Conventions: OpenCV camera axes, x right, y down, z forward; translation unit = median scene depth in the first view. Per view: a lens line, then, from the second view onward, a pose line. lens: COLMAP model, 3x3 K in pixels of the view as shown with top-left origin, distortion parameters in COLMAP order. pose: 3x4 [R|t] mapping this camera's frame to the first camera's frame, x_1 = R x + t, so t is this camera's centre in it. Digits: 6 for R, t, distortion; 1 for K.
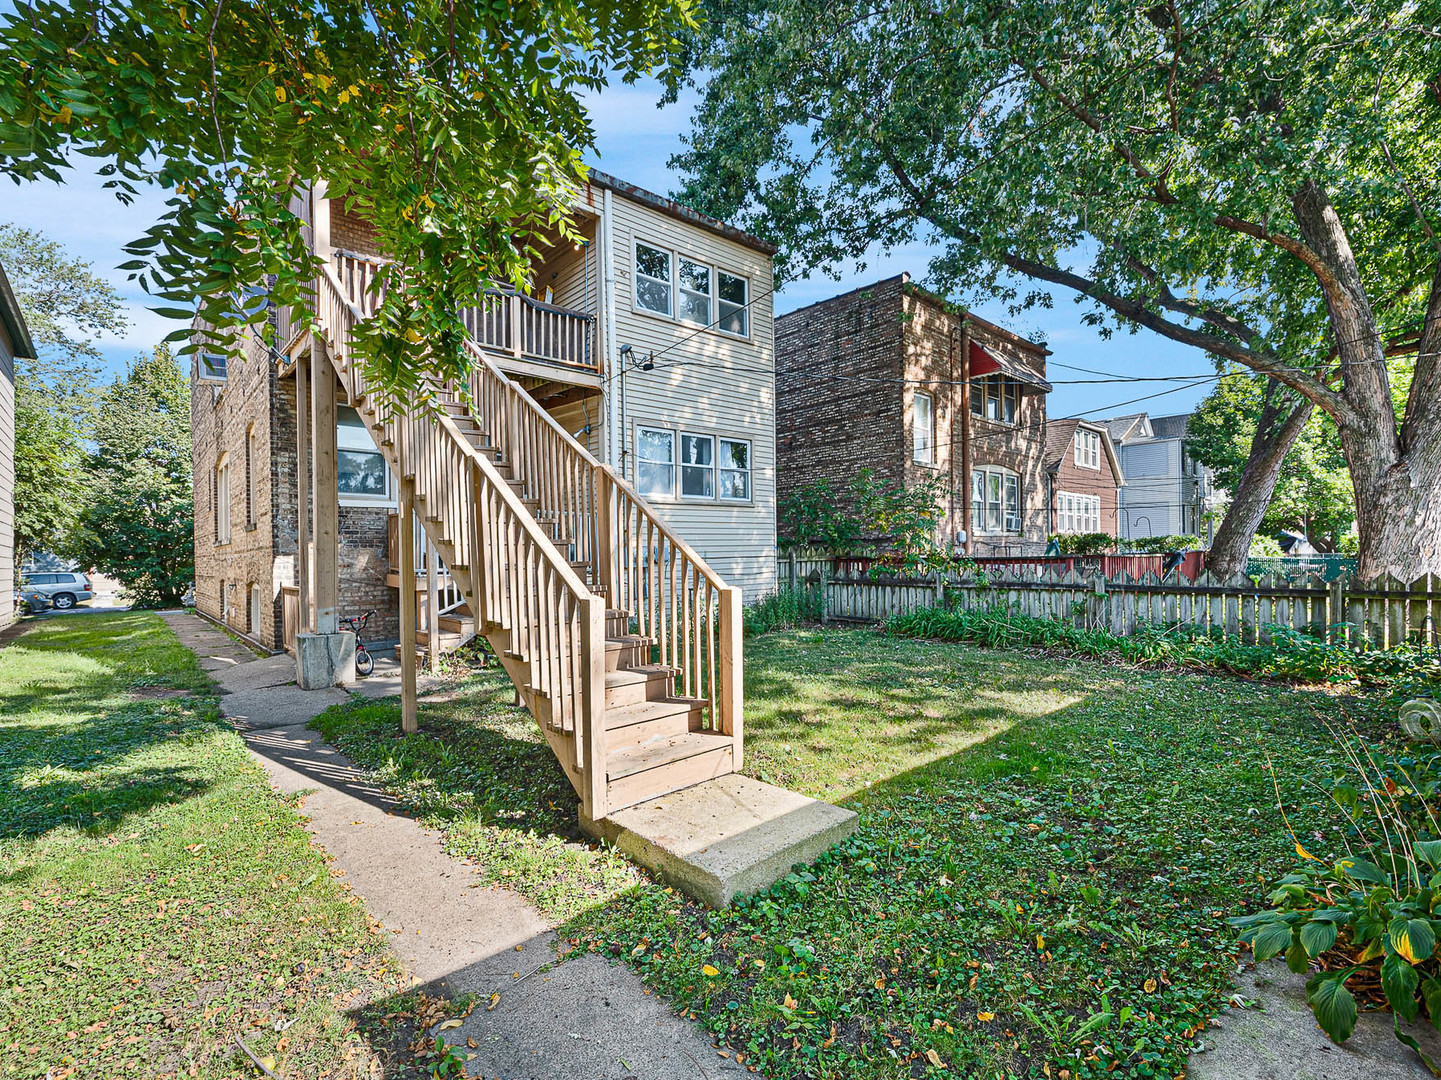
lens RADIAL K [[668.8, 0, 720.5], [0, 668.8, 545.1], [0, 0, 1]] dist [0.001618, 0.000066]
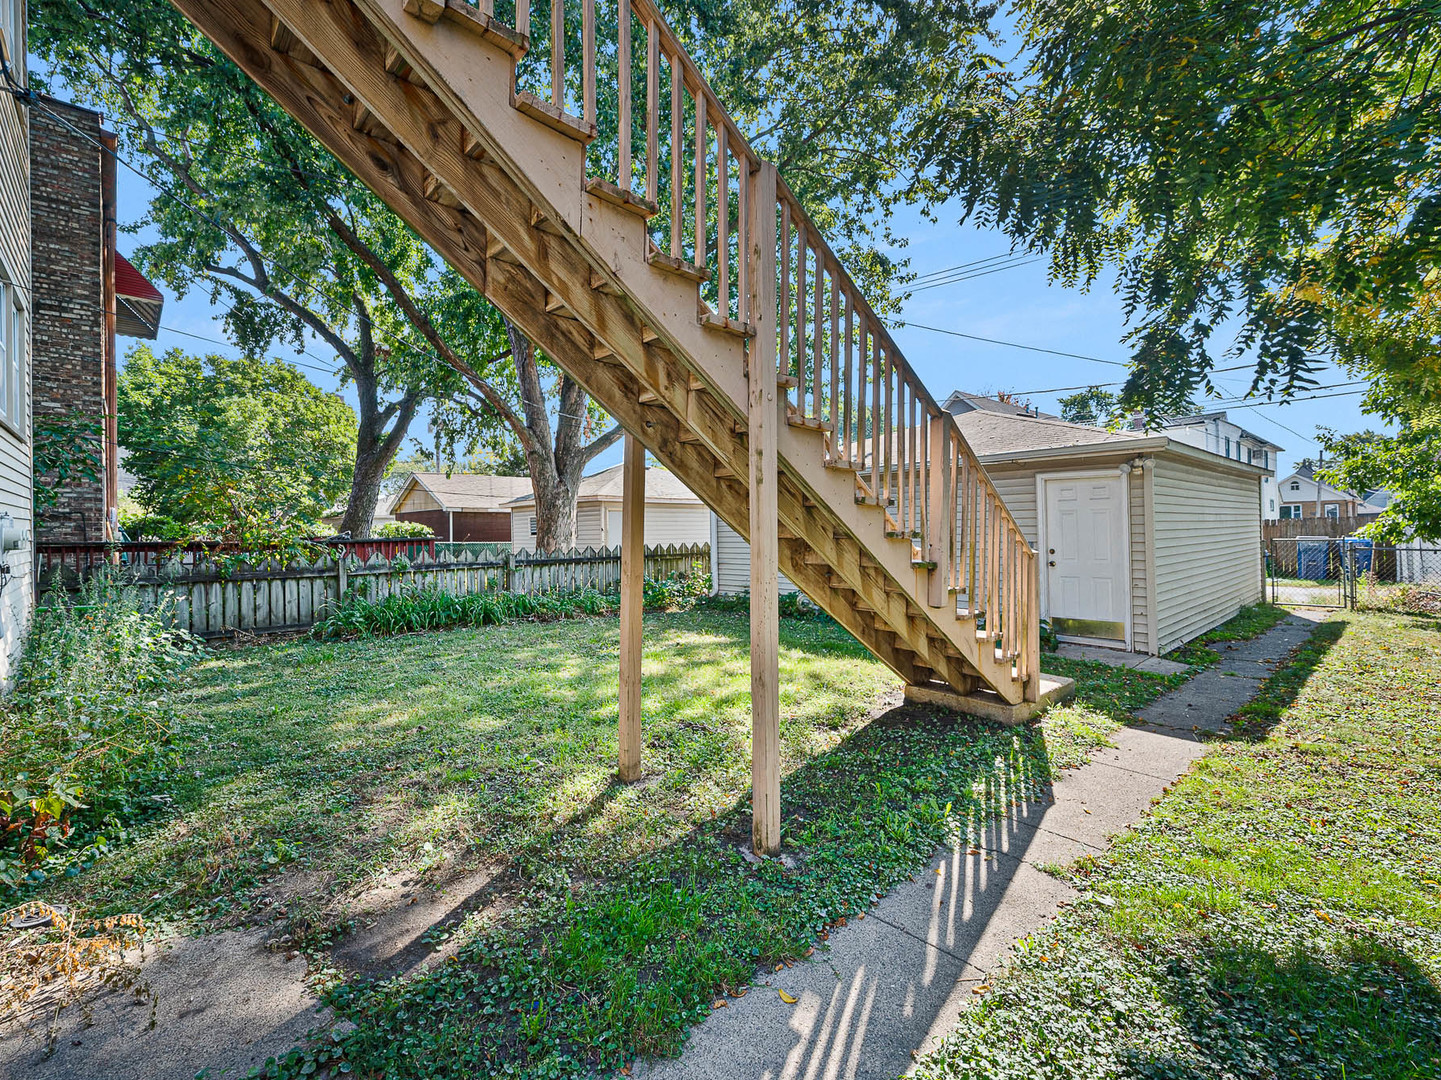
lens RADIAL K [[668.8, 0, 720.1], [0, 668.8, 535.6], [0, 0, 1]] dist [0.001618, 0.000066]
pose [[-0.028204, 0.004665, 0.999591, -0.577476], [0.000405, 0.999989, -0.004656, 0.018384], [-0.999602, 0.000274, -0.028206, 0.613162]]
